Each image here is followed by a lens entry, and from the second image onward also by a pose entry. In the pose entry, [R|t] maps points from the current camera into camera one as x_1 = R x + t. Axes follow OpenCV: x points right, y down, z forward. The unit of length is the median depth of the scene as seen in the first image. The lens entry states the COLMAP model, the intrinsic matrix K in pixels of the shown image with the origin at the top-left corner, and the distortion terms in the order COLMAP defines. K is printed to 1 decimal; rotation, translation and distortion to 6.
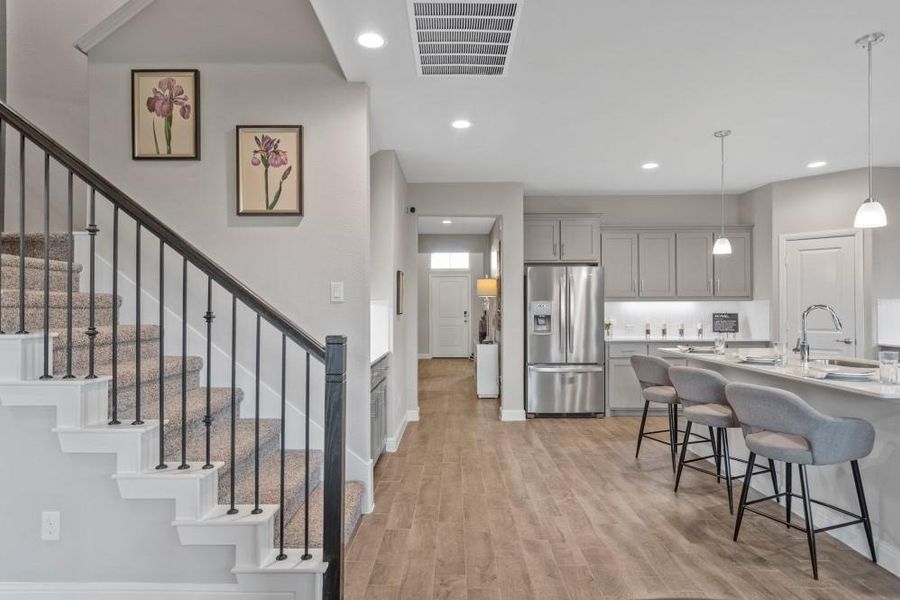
lens RADIAL K [[518.5, 0, 452.3], [0, 518.5, 301.8], [0, 0, 1]] dist [0.011302, 0.000807]
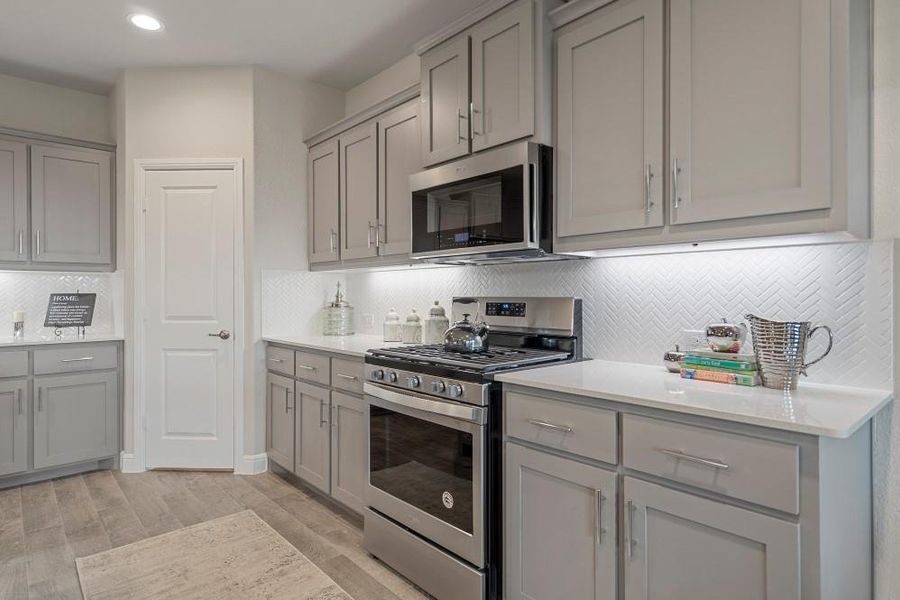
lens RADIAL K [[496.2, 0, 451.5], [0, 496.2, 295.6], [0, 0, 1]] dist [0.004169, 0.001286]
pose [[0.736899, 0.000064, 0.676003, 0.925764], [-0.007354, 0.999942, 0.007922, 0.034447], [-0.675963, -0.010809, 0.736857, 0.613338]]
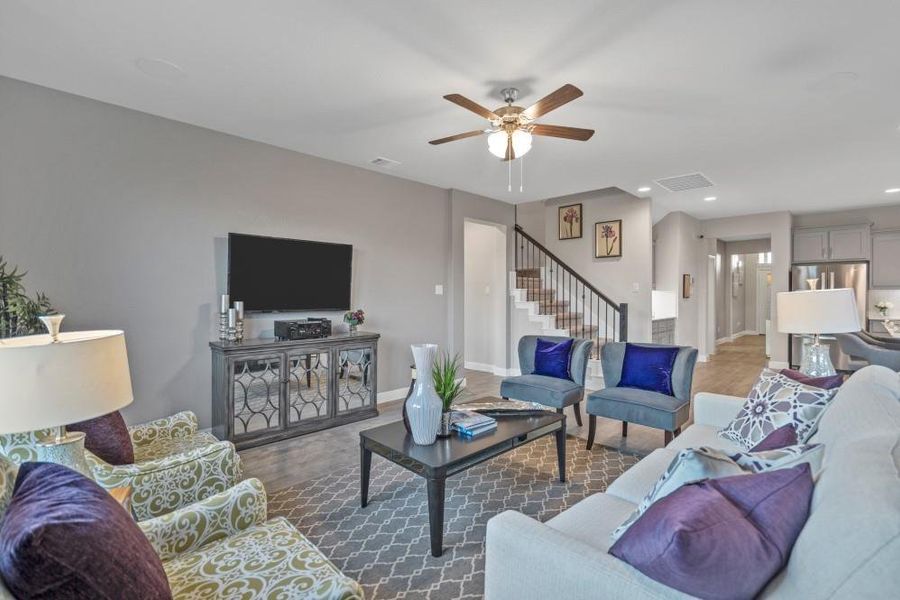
lens RADIAL K [[411.1, 0, 454.5], [0, 411.1, 296.3], [0, 0, 1]] dist [0.001416, 0.000860]
pose [[0.717955, 0.002195, -0.696086, 0.493601], [0.007995, 0.999903, 0.011399, -0.006962], [0.696044, -0.013749, 0.717868, -0.935656]]
